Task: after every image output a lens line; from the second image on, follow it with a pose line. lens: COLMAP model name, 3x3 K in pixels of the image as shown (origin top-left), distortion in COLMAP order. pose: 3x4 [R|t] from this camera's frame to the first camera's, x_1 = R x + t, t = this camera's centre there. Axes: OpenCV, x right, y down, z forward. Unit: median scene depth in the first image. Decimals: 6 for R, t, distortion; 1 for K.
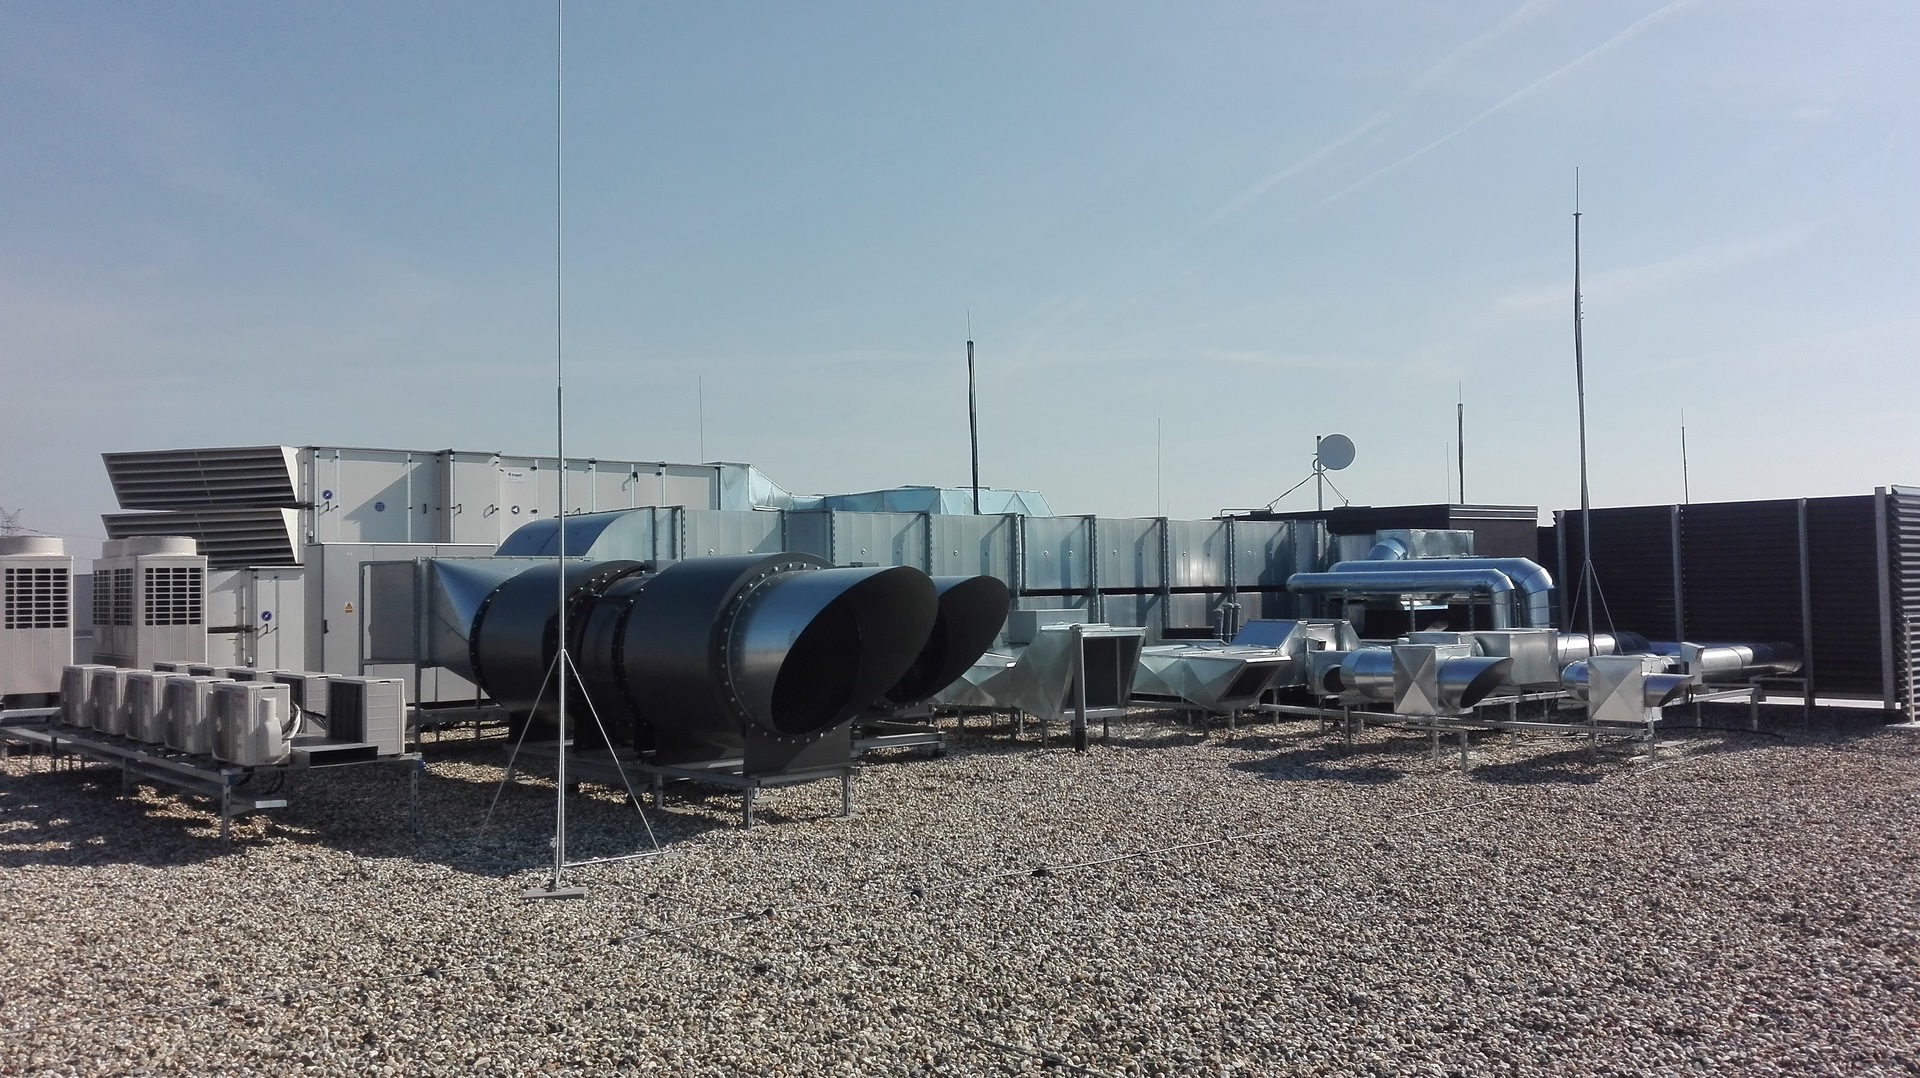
lens RADIAL K [[1569.6, 0, 960.0], [0, 1569.6, 539.0], [0, 0, 1]] dist [0.163256, -0.361440]
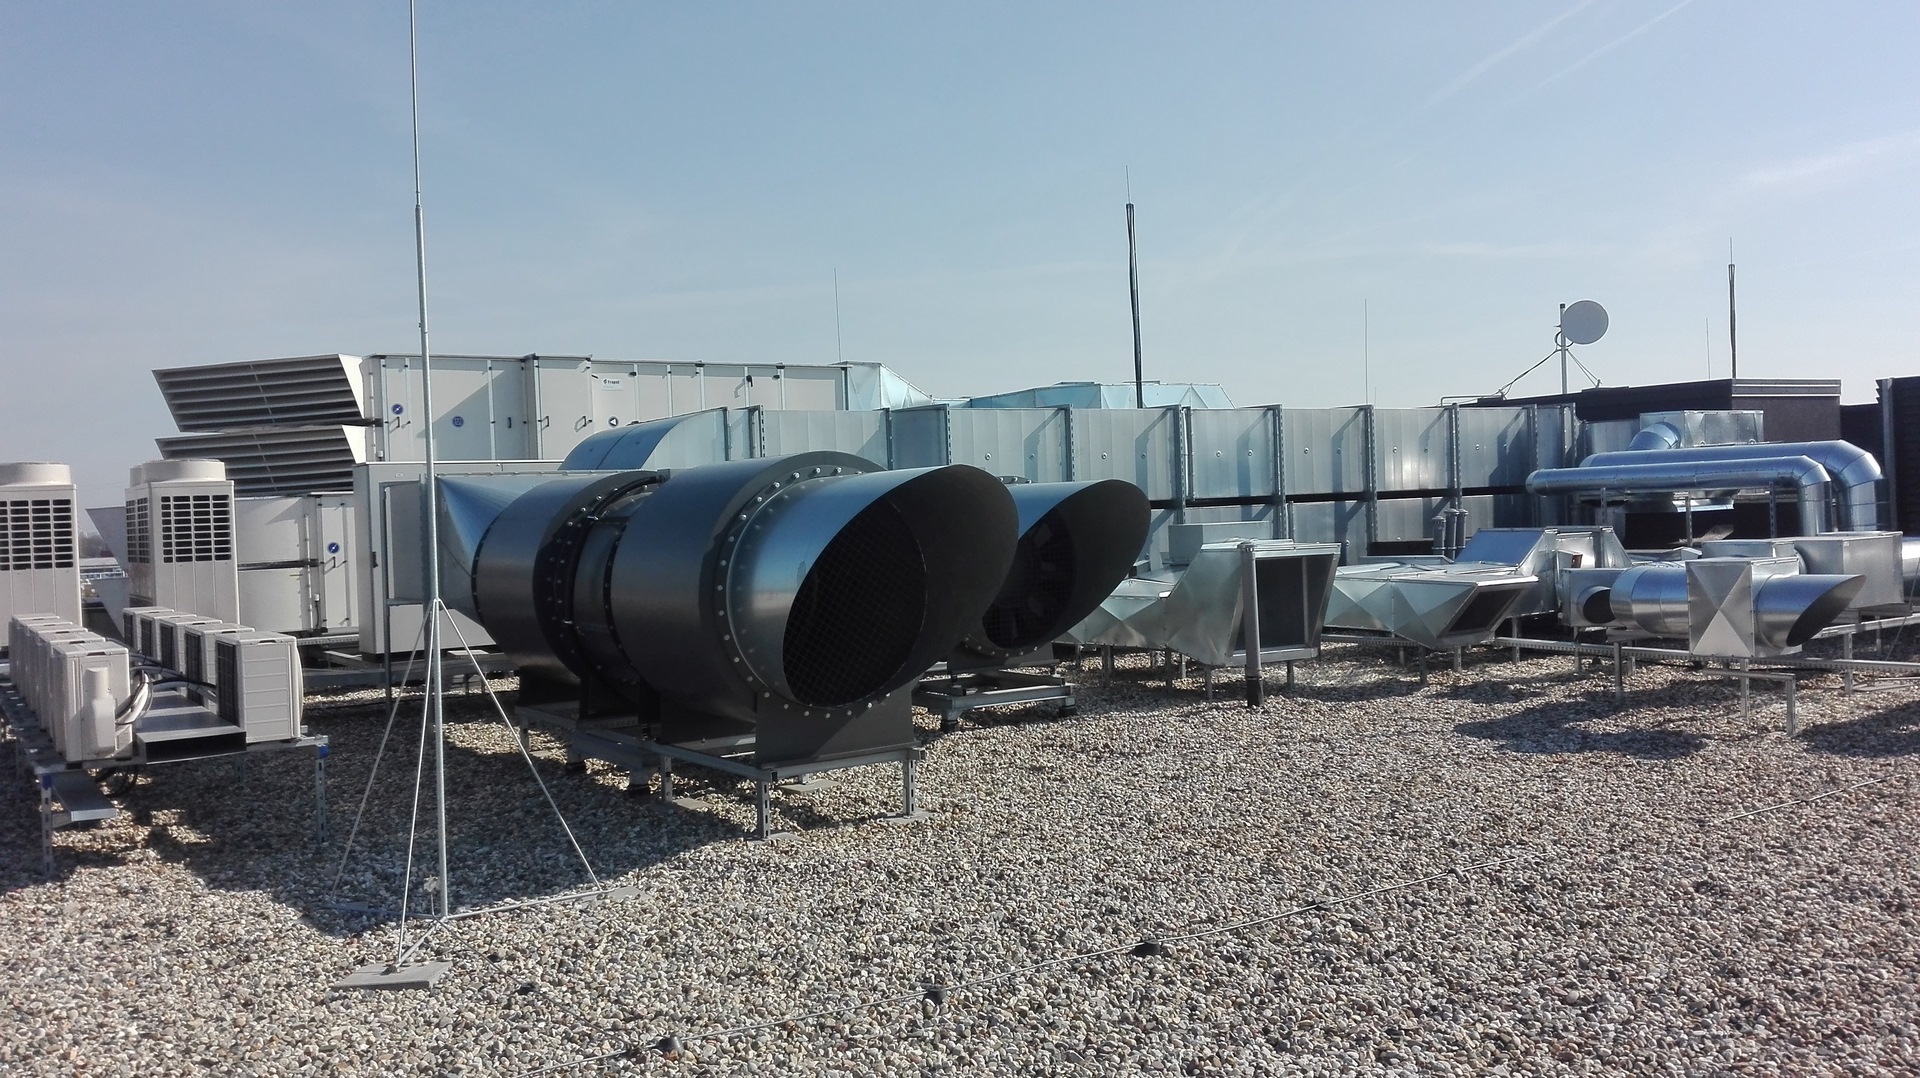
lens RADIAL K [[1567.2, 0, 962.9], [0, 1567.2, 546.8], [0, 0, 1]] dist [0.139821, -0.293740]
pose [[0.991383, -0.020150, -0.129436, 0.028960], [0.027783, 0.997962, 0.057445, 0.006989], [0.128014, -0.060546, 0.989922, 0.176675]]
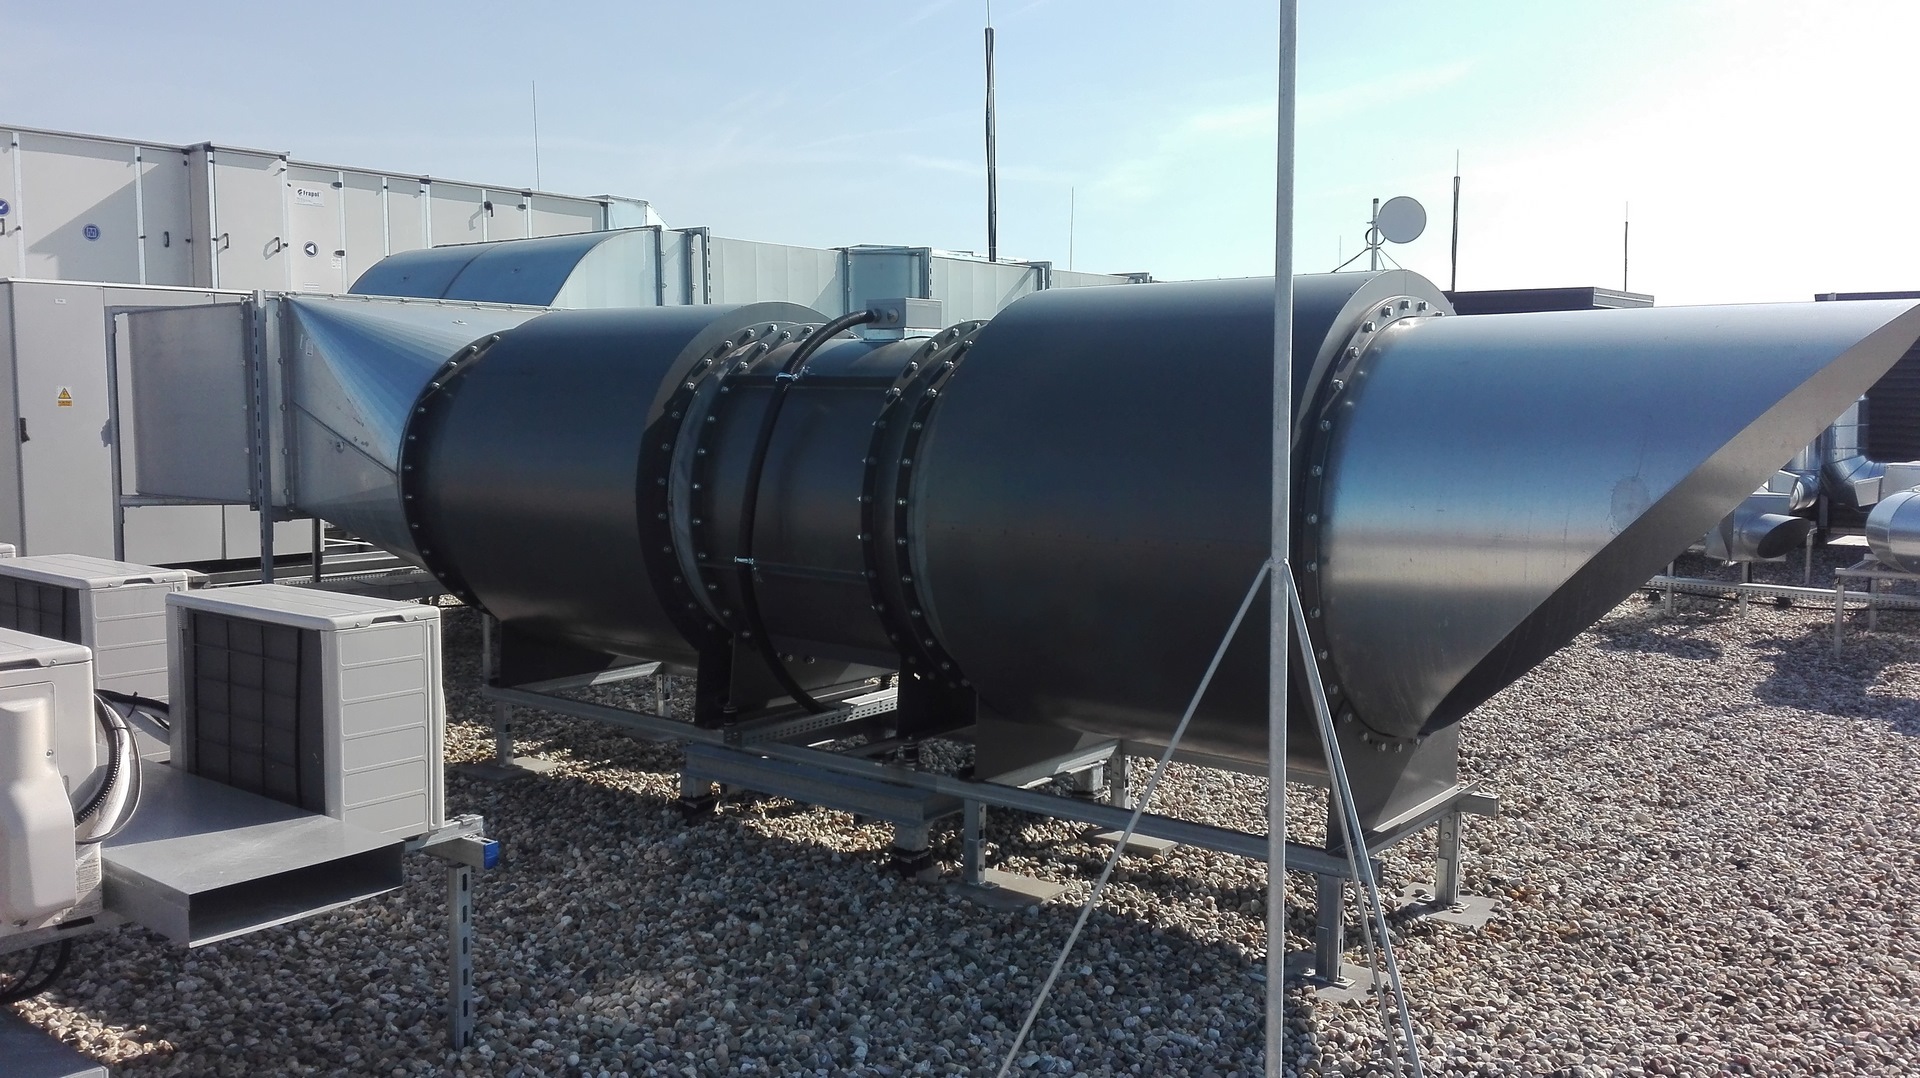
lens RADIAL K [[1574.1, 0, 964.2], [0, 1574.1, 505.2], [0, 0, 1]] dist [0.081816, -0.152675]
pose [[0.980819, 0.003881, 0.194881, -0.171314], [-0.023409, 0.994911, 0.097999, 0.017674], [-0.193509, -0.100682, 0.975919, 0.368719]]
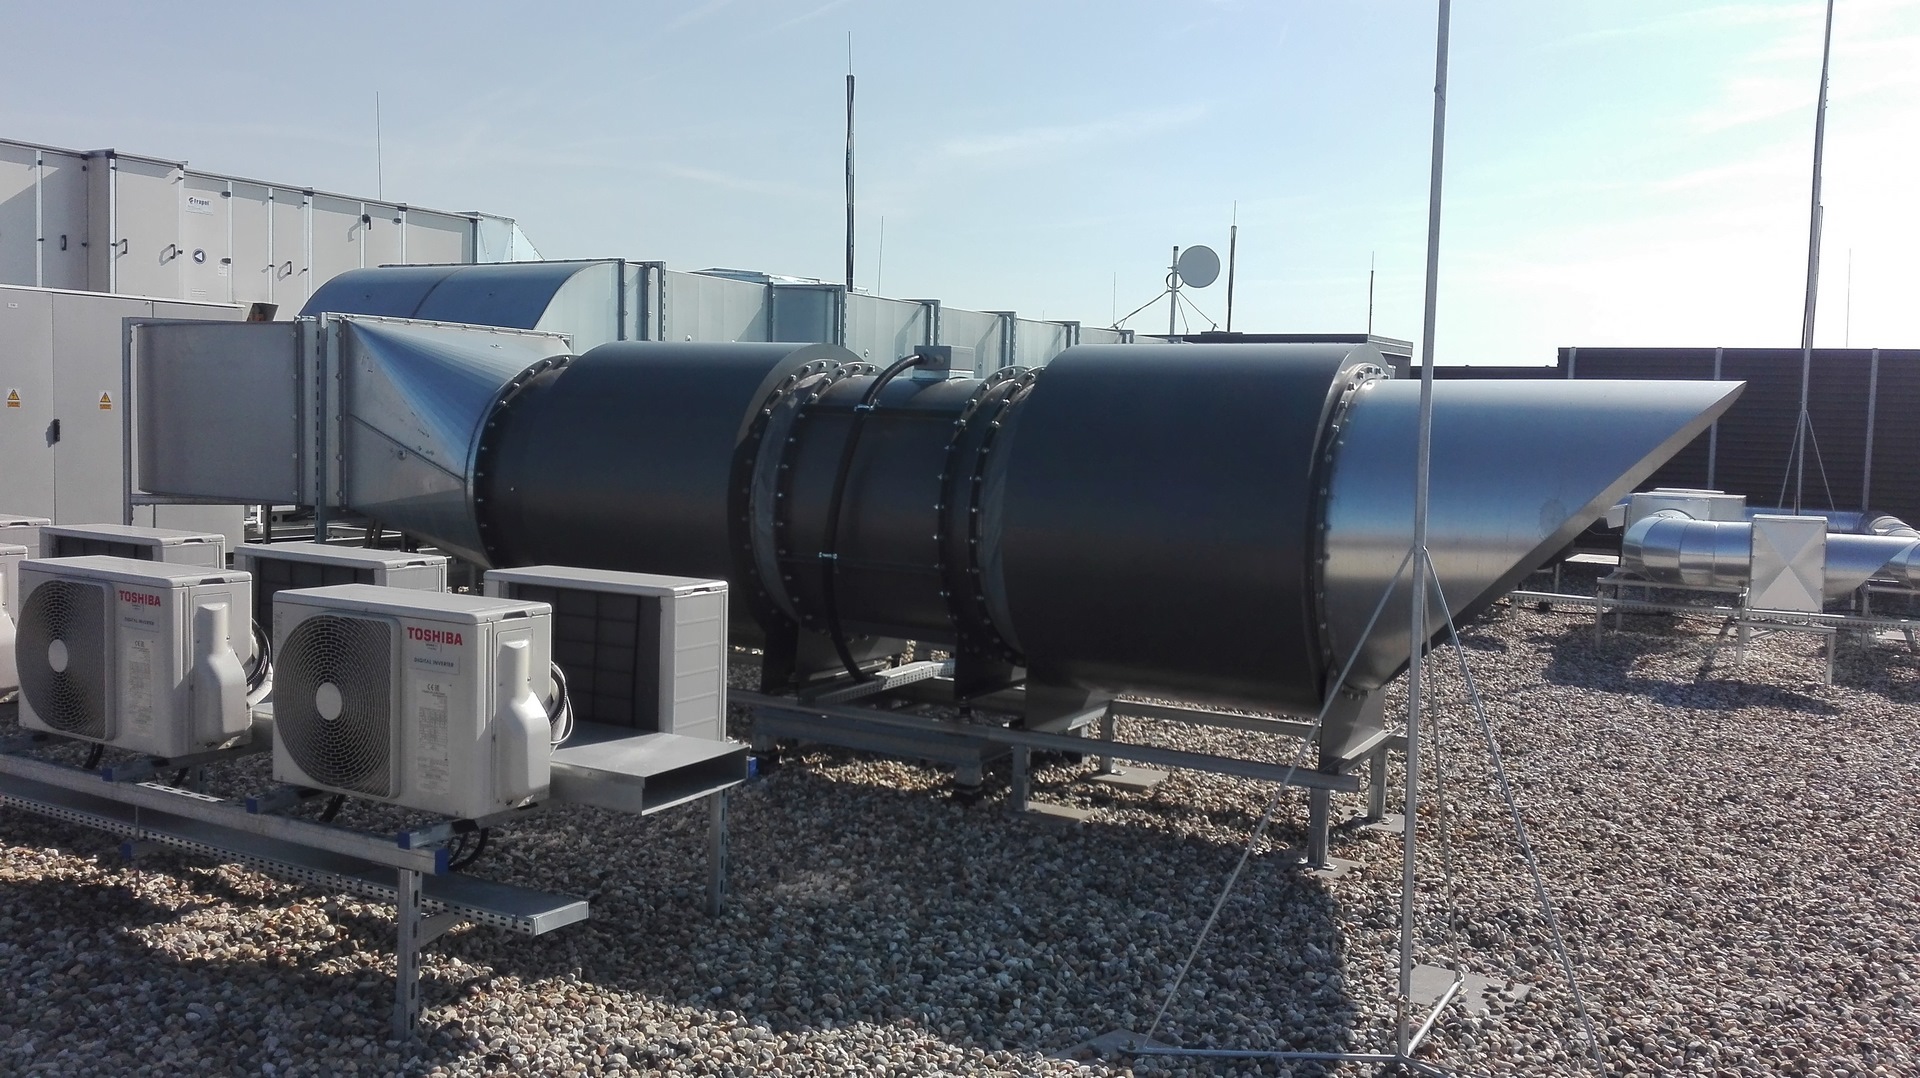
lens RADIAL K [[1554.7, 0, 960.0], [0, 1554.7, 539.0], [0, 0, 1]] dist [0.122080, -0.224018]
pose [[0.938097, 0.014140, 0.346085, -0.245160], [-0.053240, 0.993179, 0.103734, 0.015220], [-0.342258, -0.115739, 0.932451, 0.321268]]
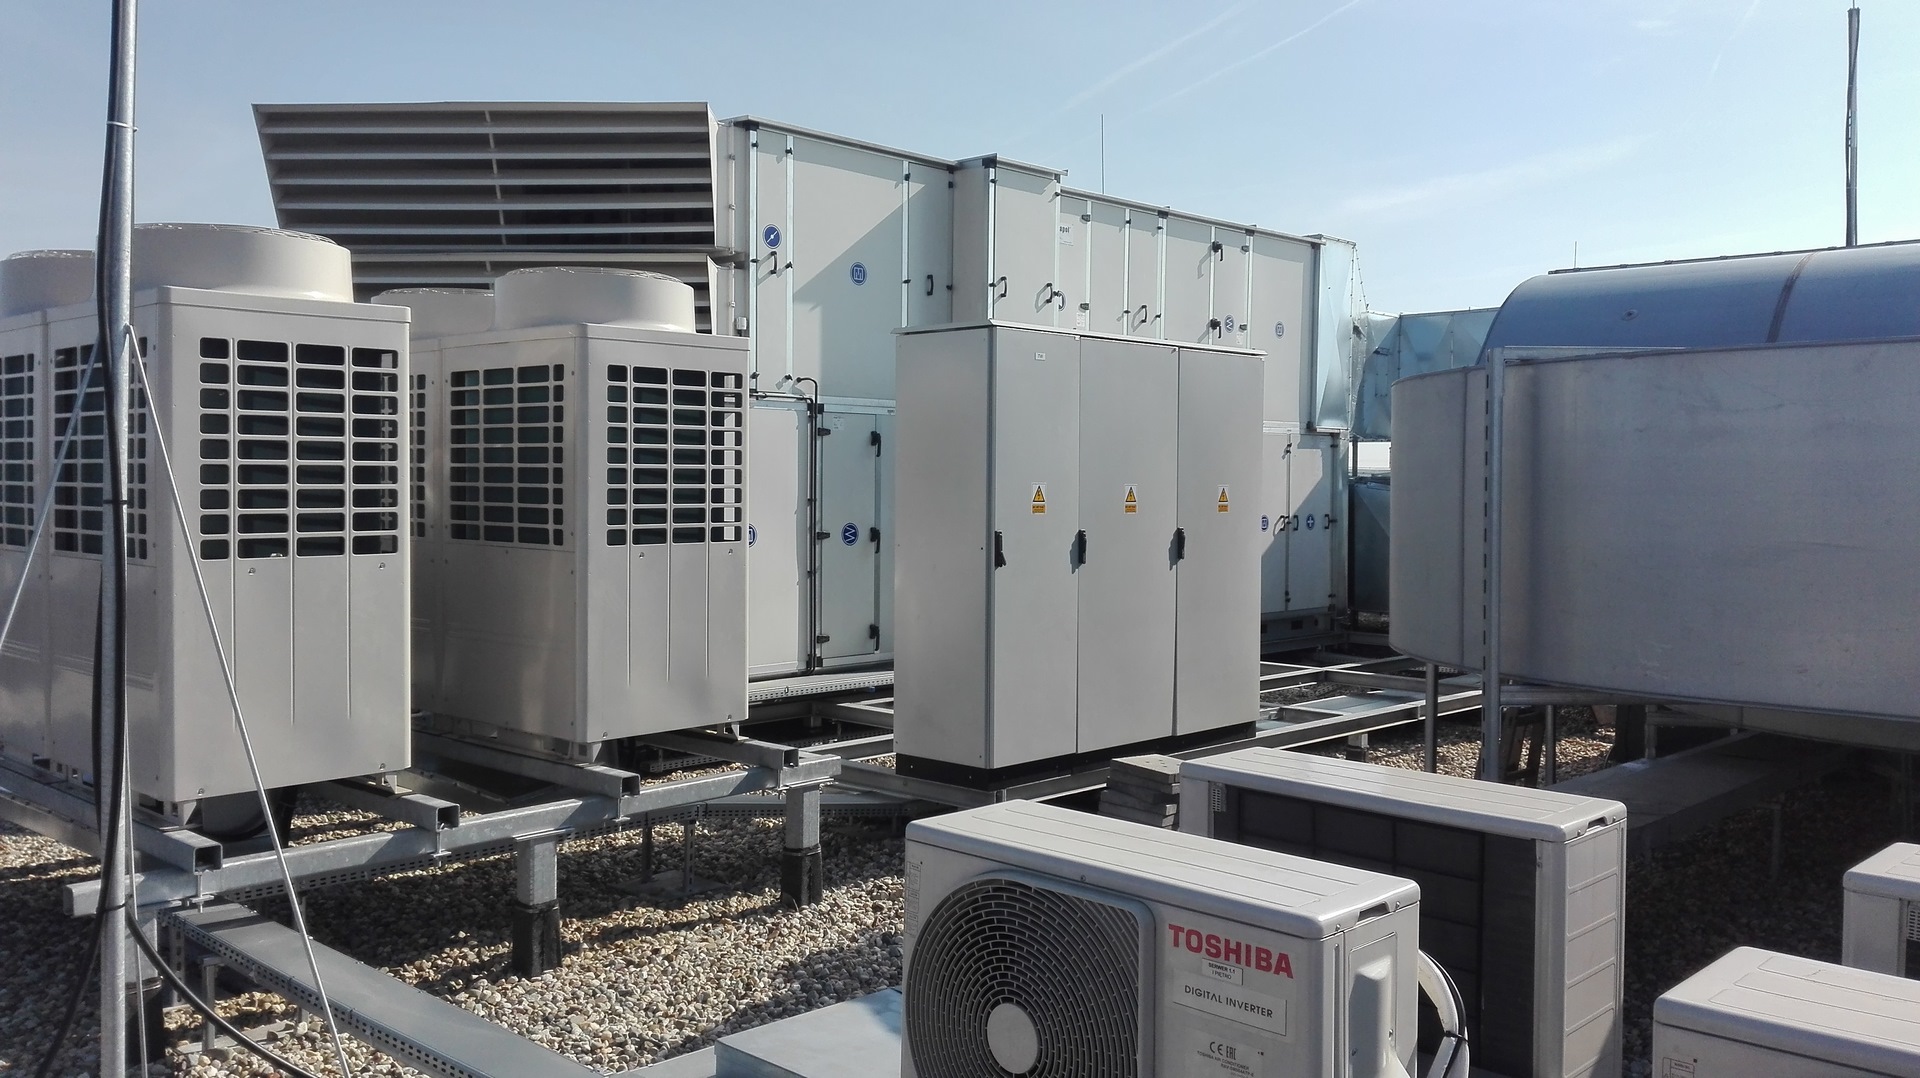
lens RADIAL K [[1560.8, 0, 933.7], [0, 1560.8, 548.5], [0, 0, 1]] dist [0.125681, -0.244682]
pose [[0.996142, 0.018621, 0.085762, -0.418034], [-0.025021, 0.996932, 0.074162, 0.026528], [-0.084118, -0.076022, 0.993552, 0.605016]]
